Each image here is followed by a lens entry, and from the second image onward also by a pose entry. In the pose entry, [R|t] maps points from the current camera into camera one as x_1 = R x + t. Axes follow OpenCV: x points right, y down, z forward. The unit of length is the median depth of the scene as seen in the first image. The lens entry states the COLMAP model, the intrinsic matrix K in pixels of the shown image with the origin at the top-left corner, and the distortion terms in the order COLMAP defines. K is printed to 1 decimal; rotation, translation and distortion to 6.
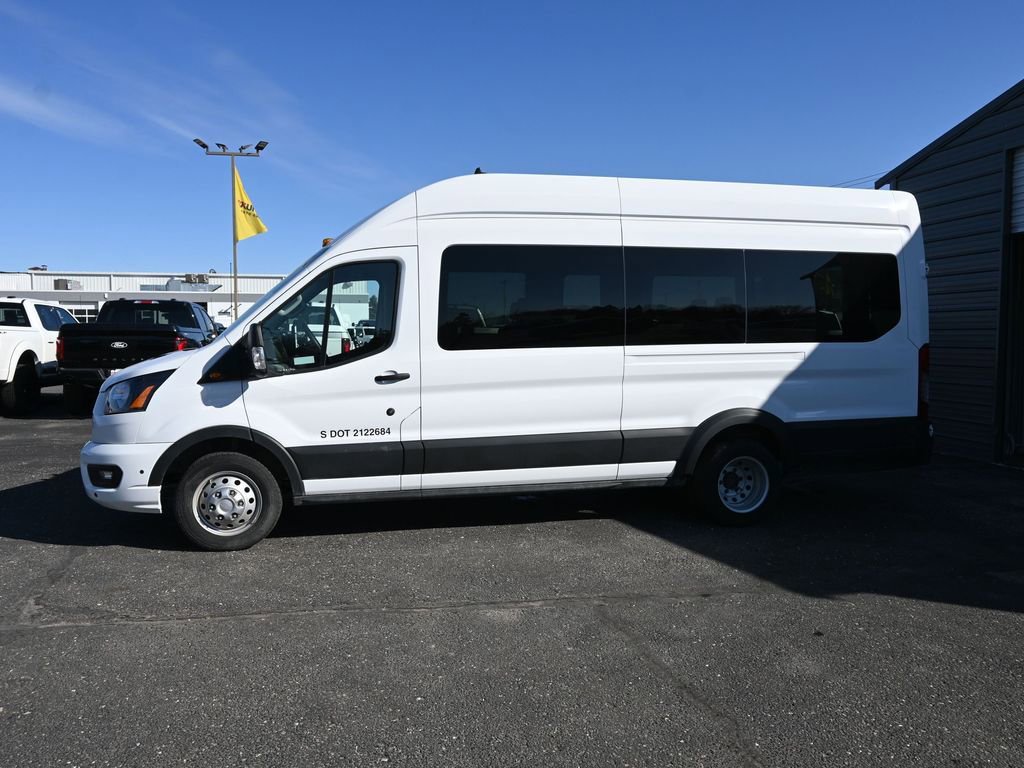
lens RADIAL K [[777.0, 0, 512.0], [0, 777.0, 384.0], [0, 0, 1]] dist [-0.003537, 0.000160]
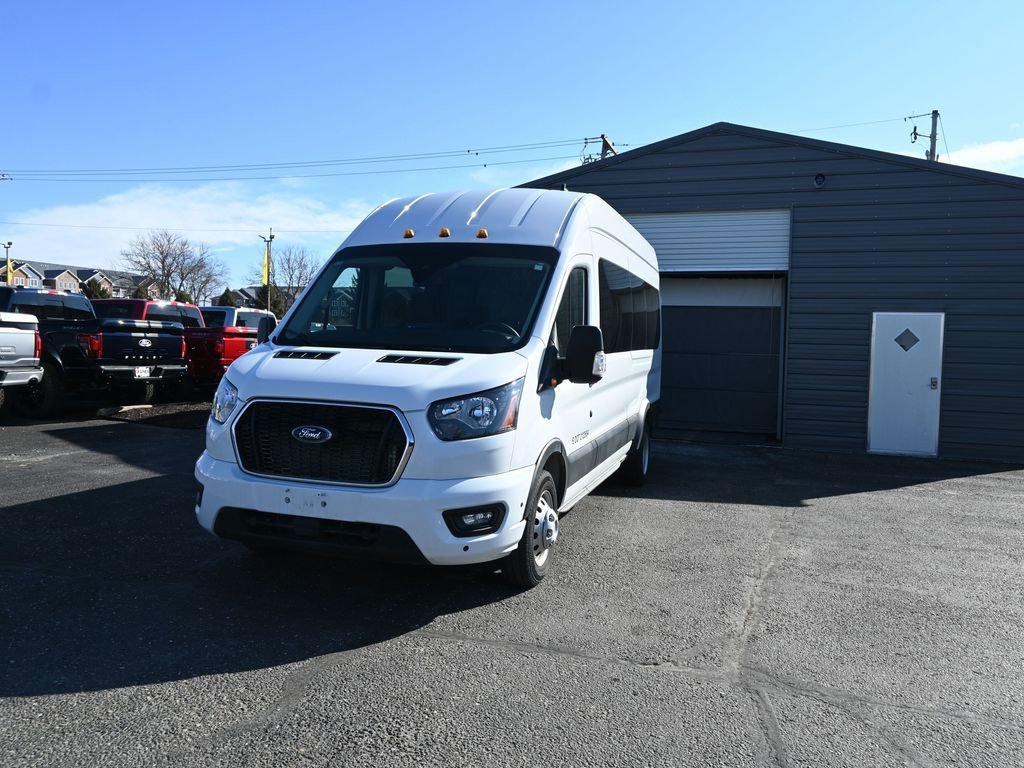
lens RADIAL K [[777.0, 0, 512.0], [0, 777.0, 384.0], [0, 0, 1]] dist [-0.003537, 0.000160]
pose [[0.515146, -0.027500, 0.856661, -1.109675], [0.023343, 0.999565, 0.018051, -0.025485], [-0.856784, 0.010698, 0.515564, 0.561183]]
